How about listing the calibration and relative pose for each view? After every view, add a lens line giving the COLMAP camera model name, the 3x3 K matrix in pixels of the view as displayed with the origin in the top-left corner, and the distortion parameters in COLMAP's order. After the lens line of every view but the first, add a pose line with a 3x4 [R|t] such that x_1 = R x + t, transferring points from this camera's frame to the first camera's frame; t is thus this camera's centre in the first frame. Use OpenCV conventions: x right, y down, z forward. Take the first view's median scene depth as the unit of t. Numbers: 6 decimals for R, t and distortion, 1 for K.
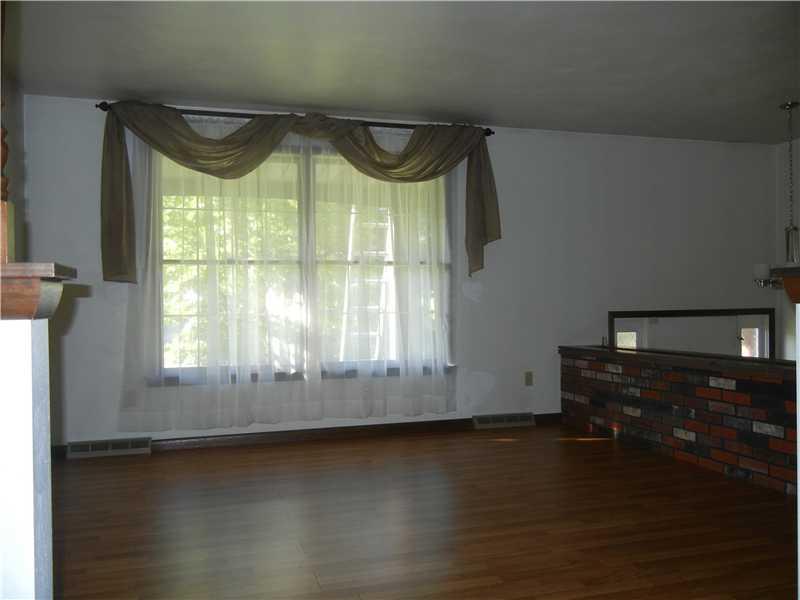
lens RADIAL K [[693.7, 0, 400.0], [0, 693.7, 300.0], [0, 0, 1]] dist [0.002227, 0.007762]
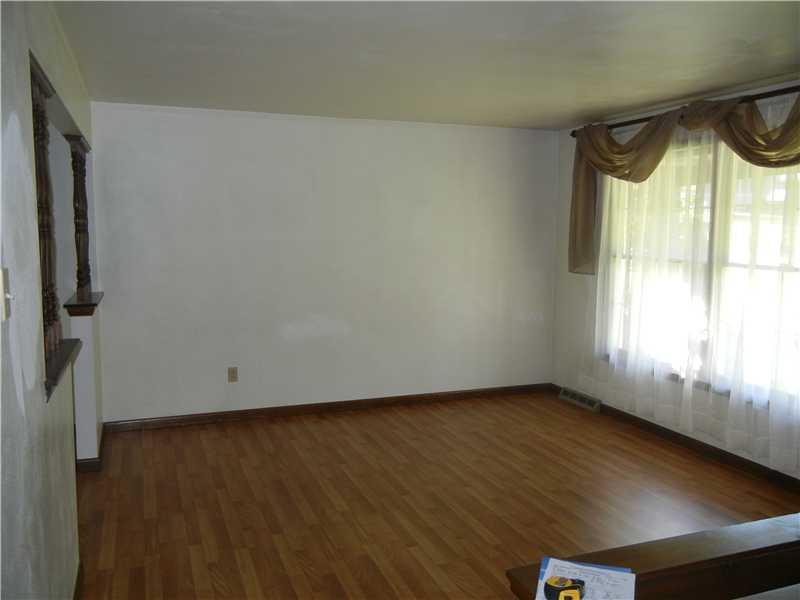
lens RADIAL K [[693.7, 0, 400.0], [0, 693.7, 300.0], [0, 0, 1]] dist [0.002227, 0.007762]
pose [[0.060984, 0.117622, -0.991184, 0.794615], [-0.022623, 0.992940, 0.116439, -0.109129], [0.997882, 0.015323, 0.063215, 0.564948]]
